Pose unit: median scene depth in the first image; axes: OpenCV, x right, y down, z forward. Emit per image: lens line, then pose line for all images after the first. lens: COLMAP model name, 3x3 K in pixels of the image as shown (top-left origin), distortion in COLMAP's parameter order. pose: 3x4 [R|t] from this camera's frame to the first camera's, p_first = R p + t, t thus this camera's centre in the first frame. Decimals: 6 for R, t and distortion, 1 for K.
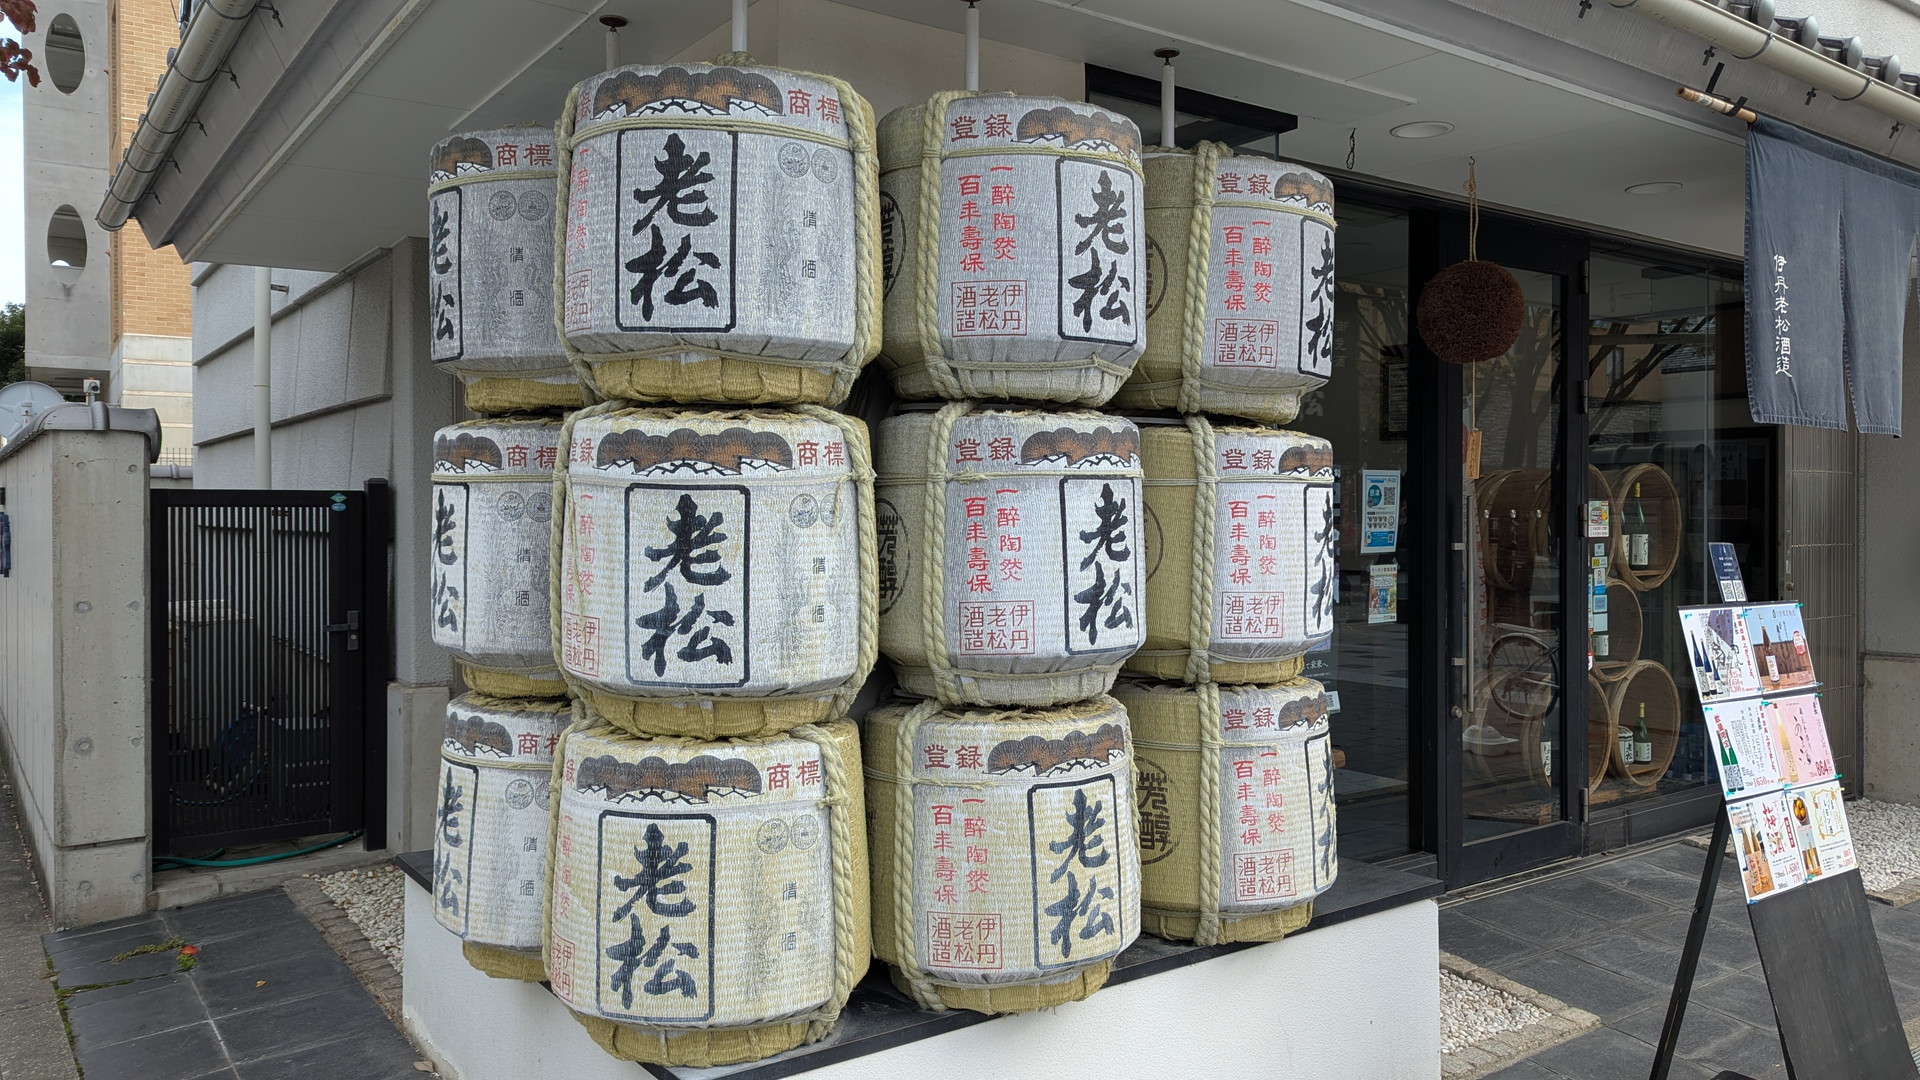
lens RADIAL K [[1347.8, 0, 960.0], [0, 1347.8, 540.0], [0, 0, 1]] dist [0.063830, -0.001145]
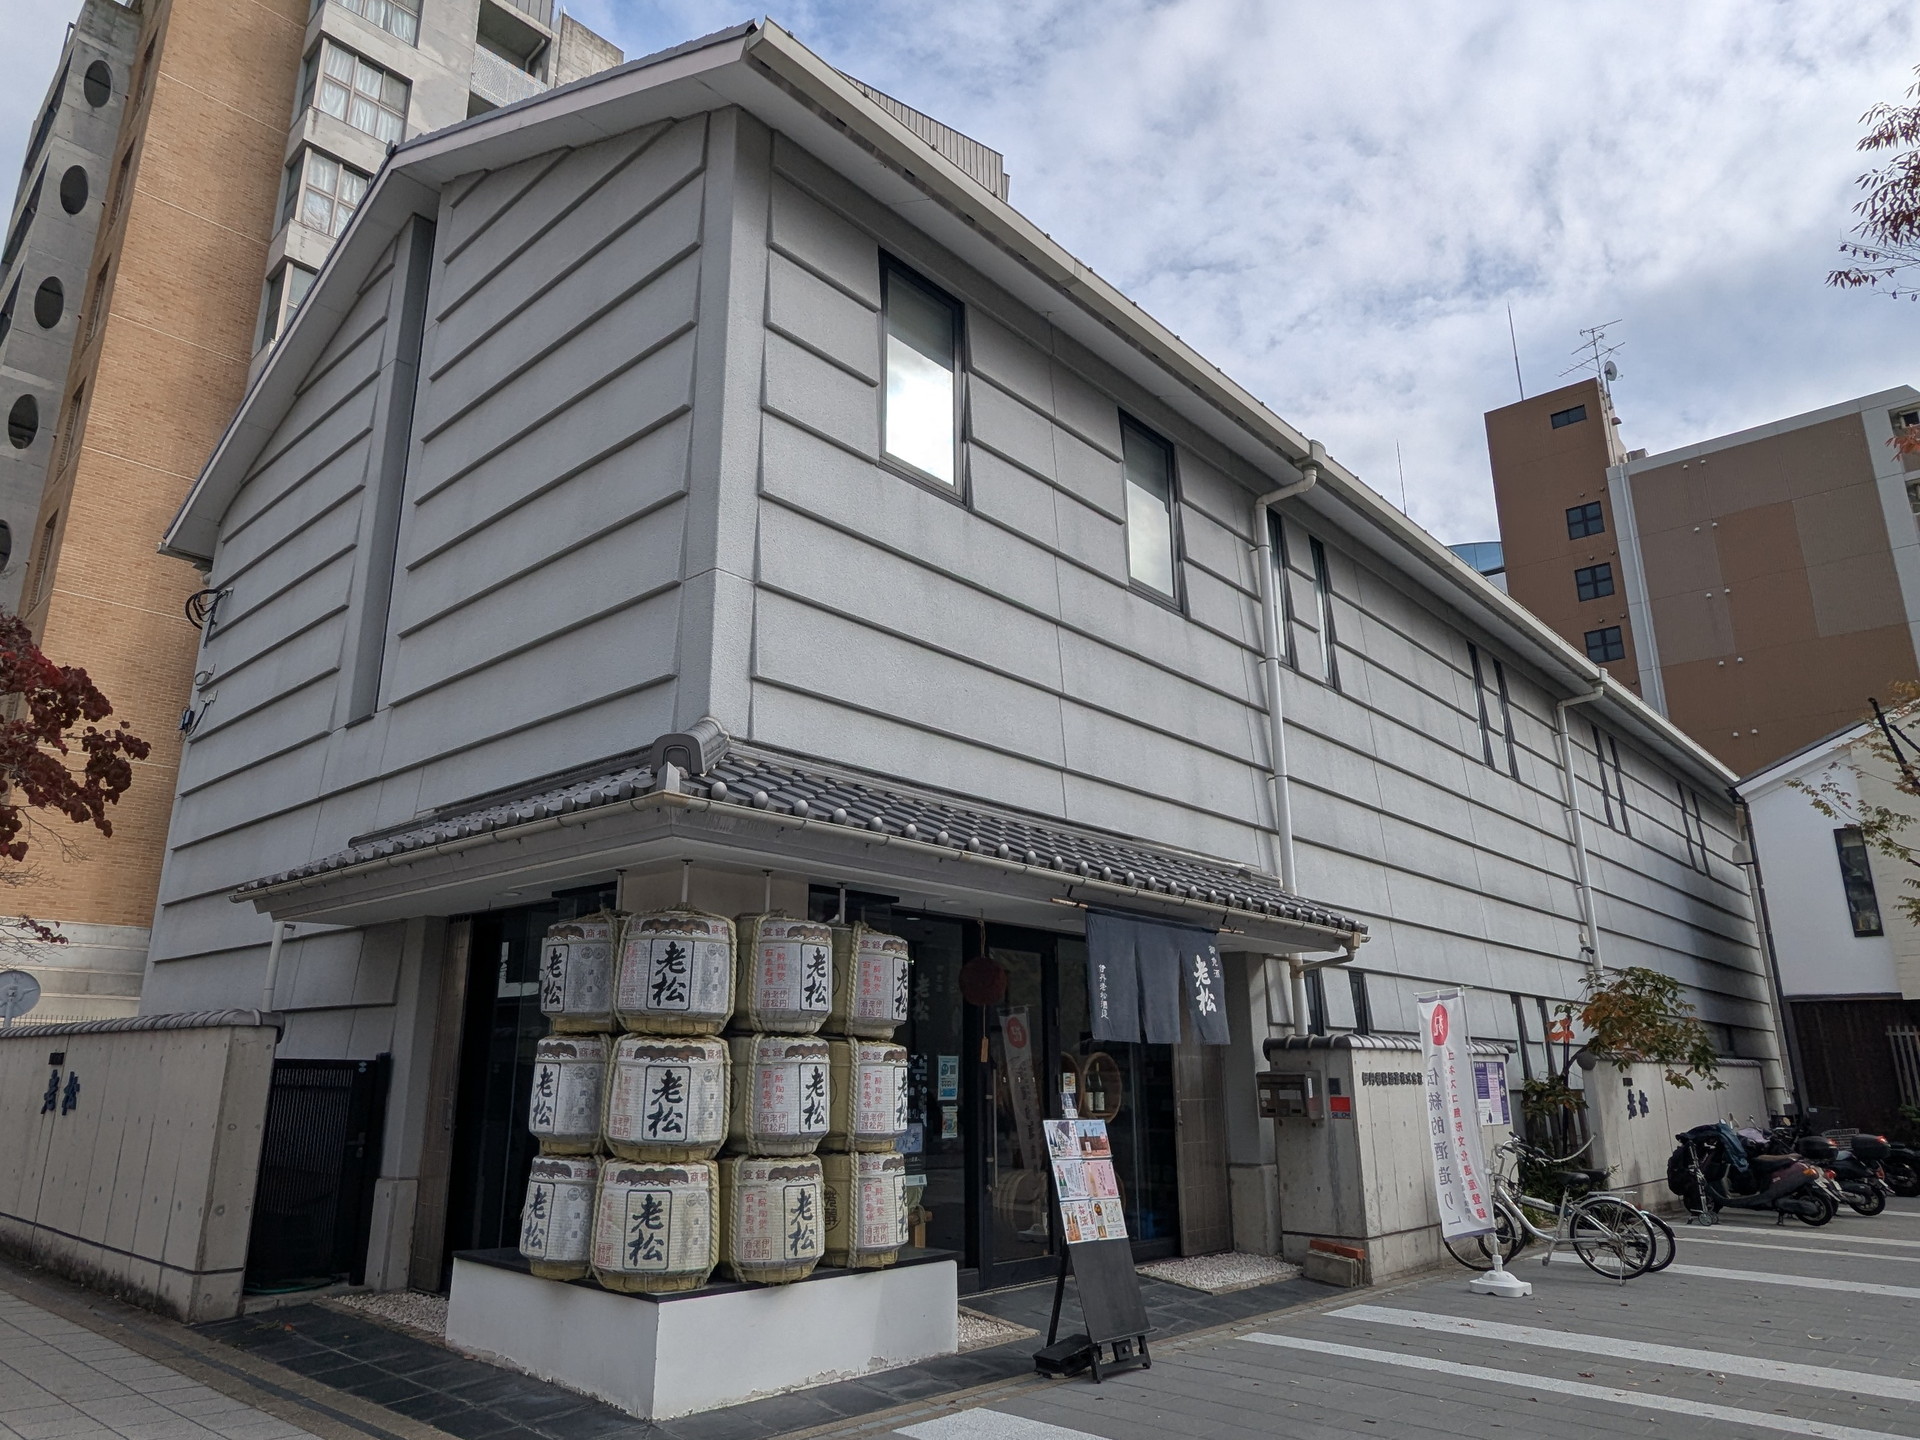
lens RADIAL K [[1289.8, 0, 918.3], [0, 1289.8, 720.9], [0, 0, 1]] dist [-0.010120, -0.001598]
pose [[0.978622, 0.062171, 0.196047, -0.230981], [-0.003482, 0.958090, -0.286447, 0.032862], [-0.205640, 0.279641, 0.937824, -1.588605]]
